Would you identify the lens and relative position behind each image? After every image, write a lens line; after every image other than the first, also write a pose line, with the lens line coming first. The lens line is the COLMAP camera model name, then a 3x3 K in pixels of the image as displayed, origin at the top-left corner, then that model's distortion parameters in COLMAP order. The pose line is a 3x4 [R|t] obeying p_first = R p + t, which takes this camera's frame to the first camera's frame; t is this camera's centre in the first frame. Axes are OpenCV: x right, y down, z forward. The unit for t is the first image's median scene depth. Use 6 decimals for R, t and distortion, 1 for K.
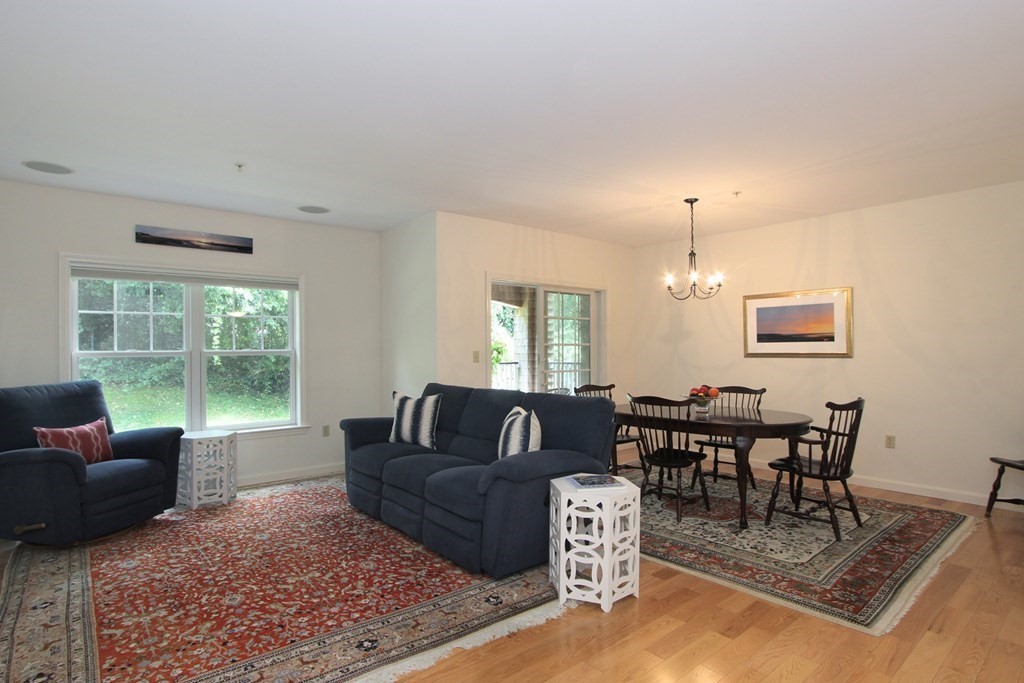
lens RADIAL K [[548.0, 0, 549.0], [0, 548.0, 348.9], [0, 0, 1]] dist [-0.047015, 0.004677]
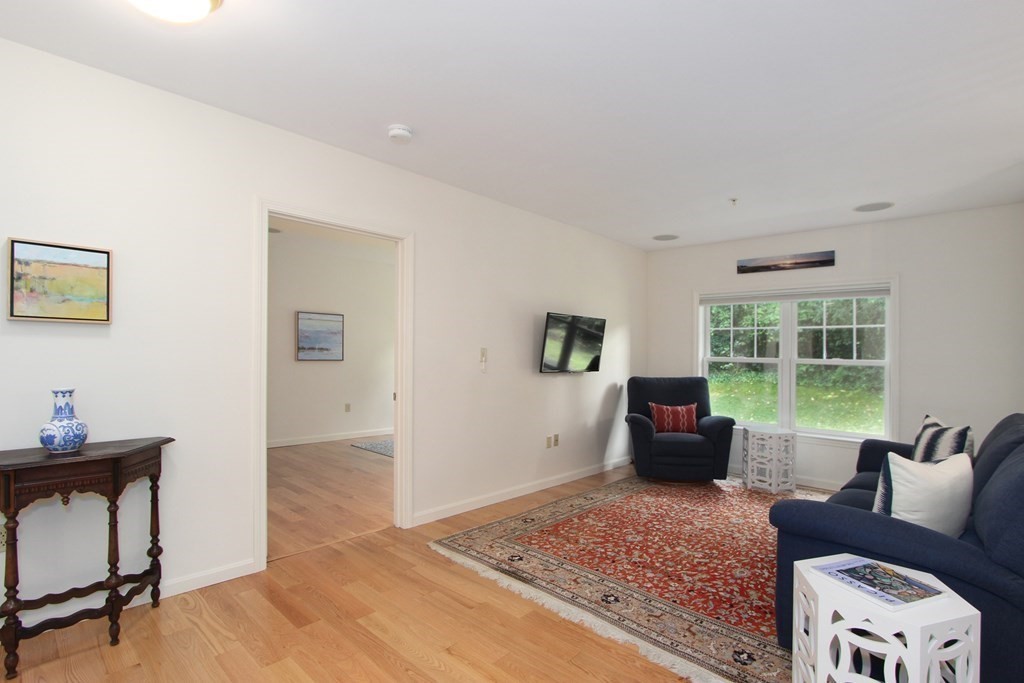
lens RADIAL K [[493.9, 0, 502.3], [0, 493.9, 347.1], [0, 0, 1]] dist [-0.004625, 0.000147]
pose [[0.058211, -0.001436, -0.998303, 0.576388], [-0.025622, 0.999667, -0.002932, -0.003215], [0.997975, 0.025749, 0.058155, 0.520564]]
